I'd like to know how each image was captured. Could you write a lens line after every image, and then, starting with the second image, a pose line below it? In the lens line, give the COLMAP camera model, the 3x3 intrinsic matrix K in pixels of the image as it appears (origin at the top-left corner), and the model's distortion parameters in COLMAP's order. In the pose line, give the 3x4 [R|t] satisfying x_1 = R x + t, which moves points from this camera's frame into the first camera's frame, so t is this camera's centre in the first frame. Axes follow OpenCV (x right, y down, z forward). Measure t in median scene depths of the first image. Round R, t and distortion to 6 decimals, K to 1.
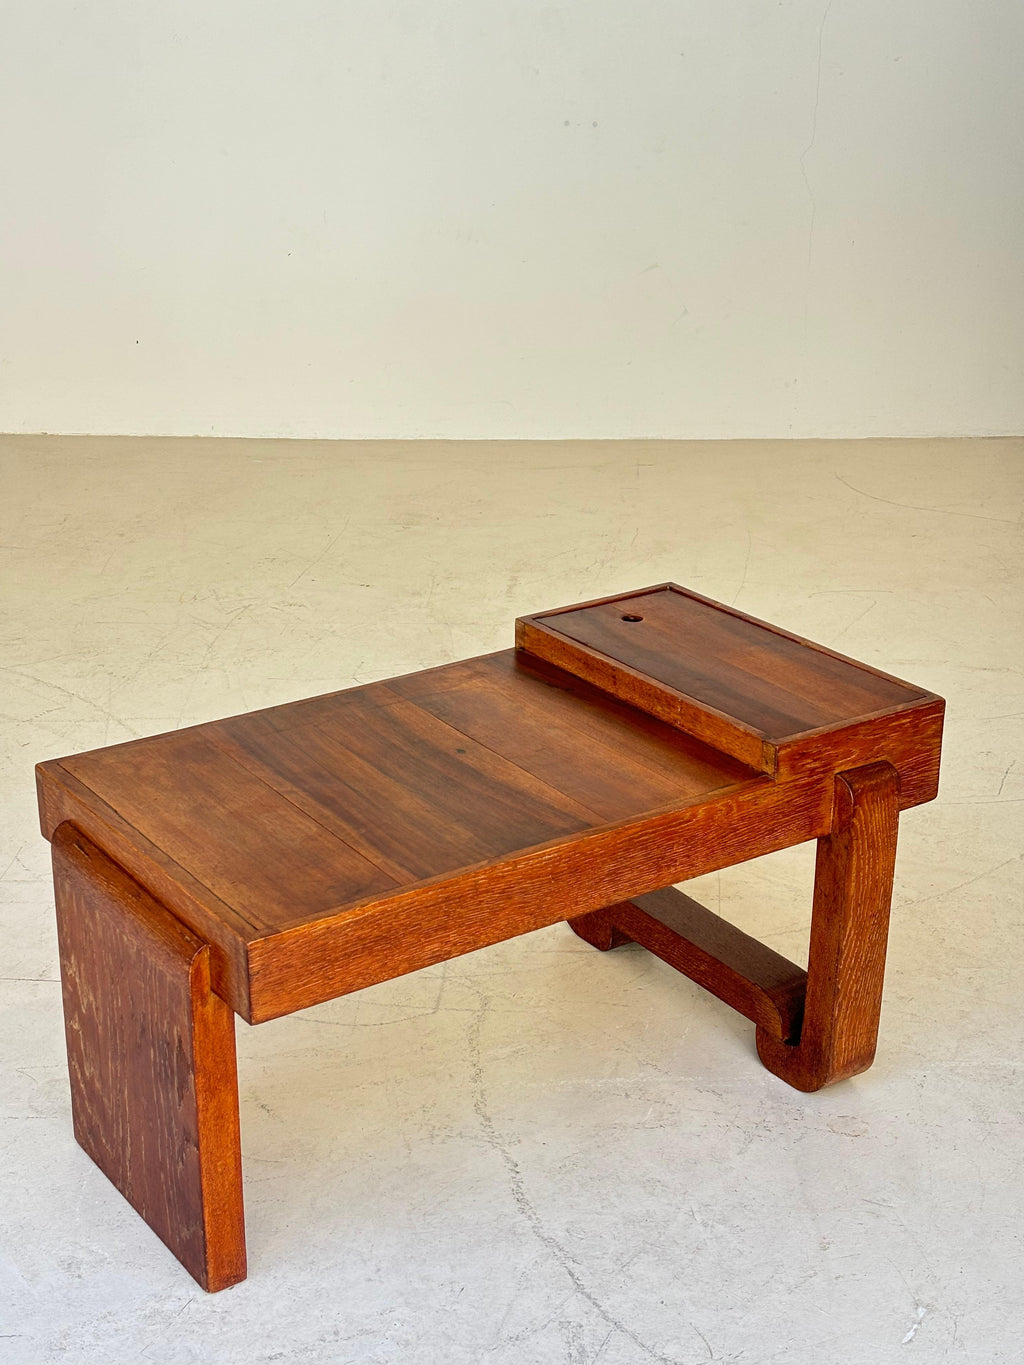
lens RADIAL K [[2017.0, 0, 514.5], [0, 2017.0, 697.0], [0, 0, 1]] dist [0.246794, -1.010732]
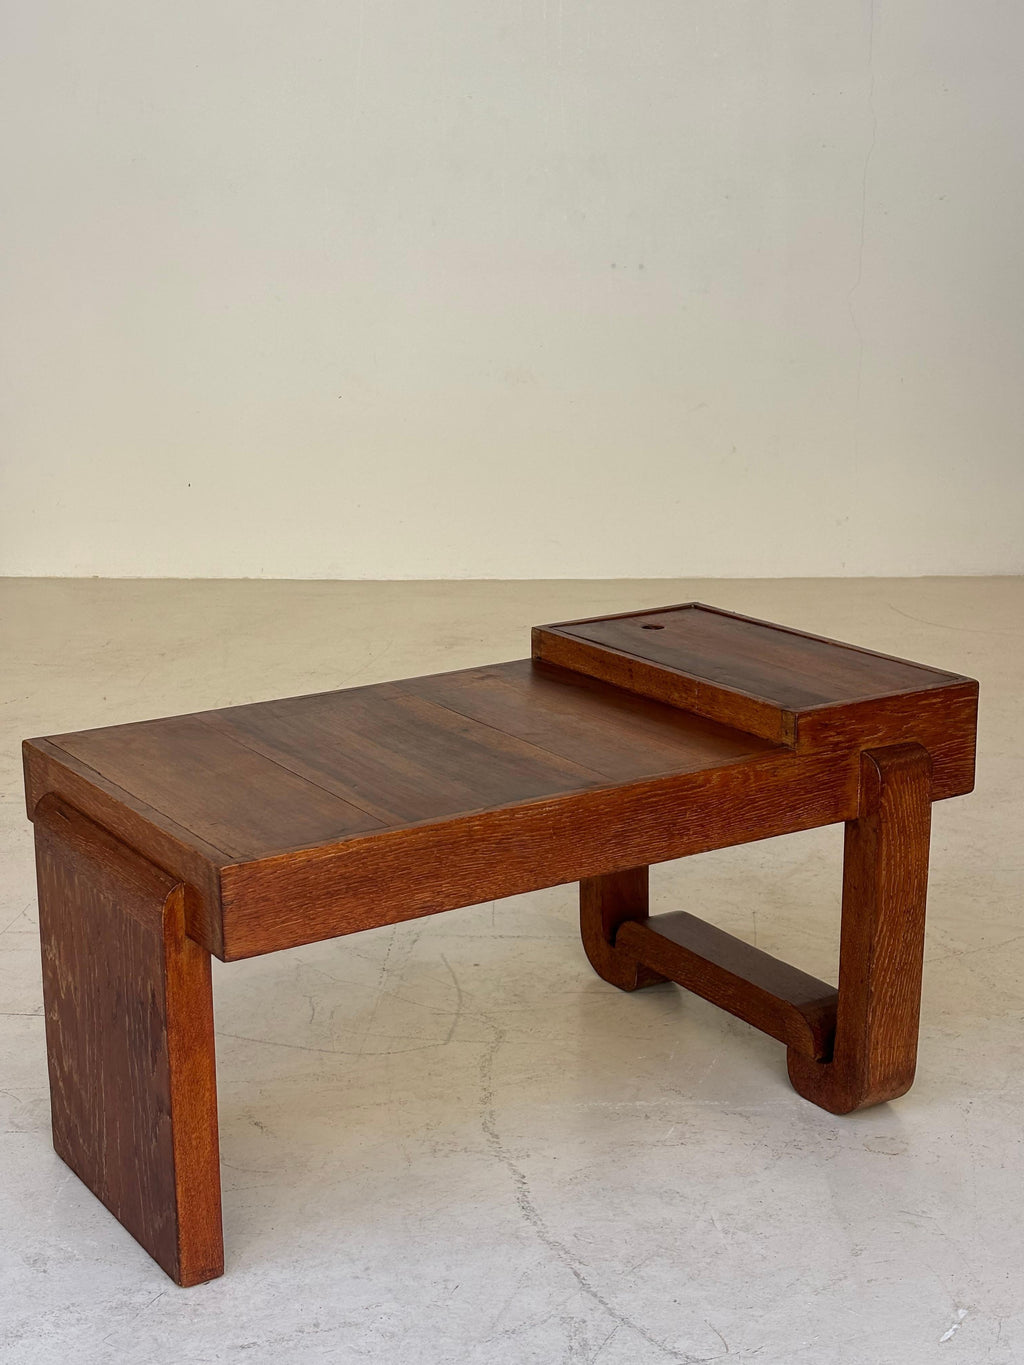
lens RADIAL K [[2020.3, 0, 510.2], [0, 2020.3, 691.6], [0, 0, 1]] dist [0.244605, -1.015647]
pose [[0.999130, -0.002631, -0.041627, 0.034969], [-0.002921, 0.991145, -0.132754, 0.138378], [0.041608, 0.132760, 0.990275, 0.054108]]
